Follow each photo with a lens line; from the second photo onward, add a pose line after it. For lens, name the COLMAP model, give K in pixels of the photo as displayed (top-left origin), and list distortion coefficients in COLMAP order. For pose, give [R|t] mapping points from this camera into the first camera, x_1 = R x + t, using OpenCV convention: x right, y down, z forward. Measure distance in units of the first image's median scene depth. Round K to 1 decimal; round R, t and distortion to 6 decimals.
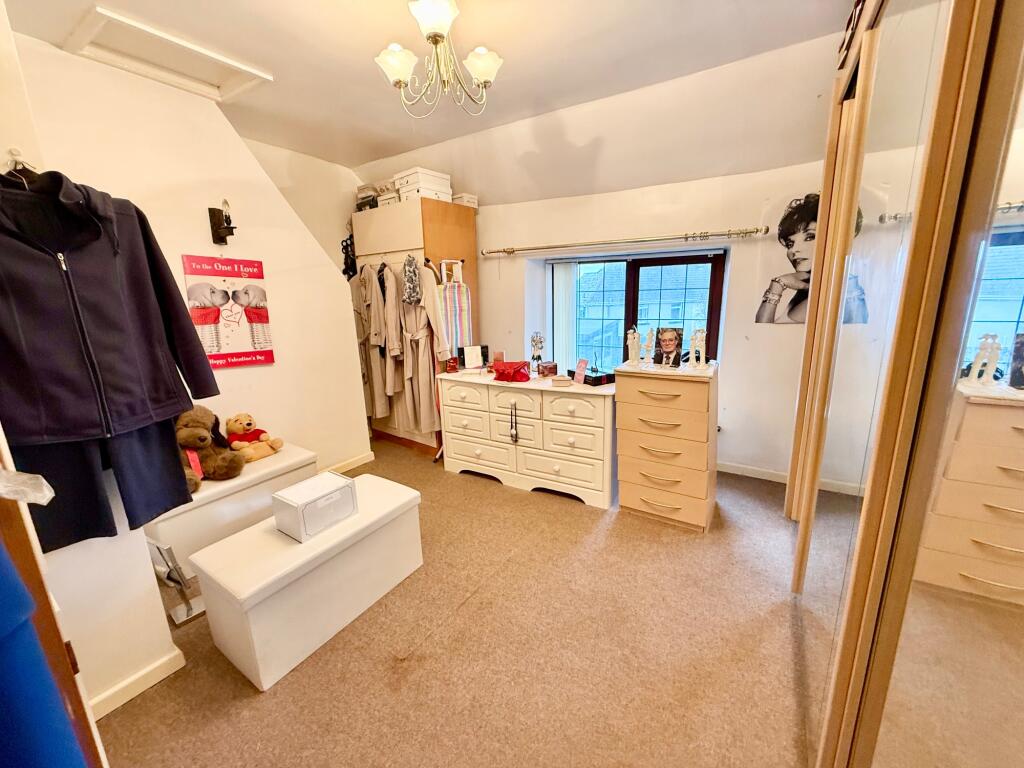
lens RADIAL K [[406.8, 0, 511.4], [0, 406.8, 388.8], [0, 0, 1]] dist [-0.001117, 0.001254]
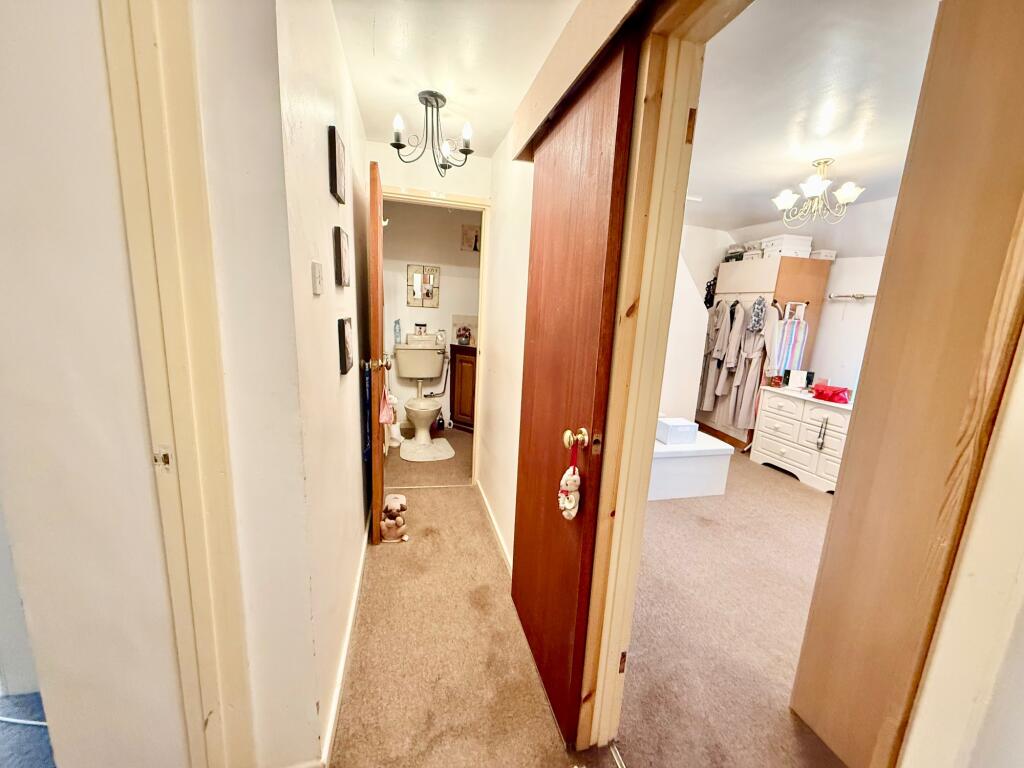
lens RADIAL K [[406.8, 0, 509.1], [0, 406.8, 382.3], [0, 0, 1]] dist [-0.001117, 0.001254]
pose [[0.729336, 0.195560, -0.655610, 0.079716], [-0.235676, 0.971440, 0.027589, 0.105547], [0.642281, 0.134390, 0.754595, -0.508194]]
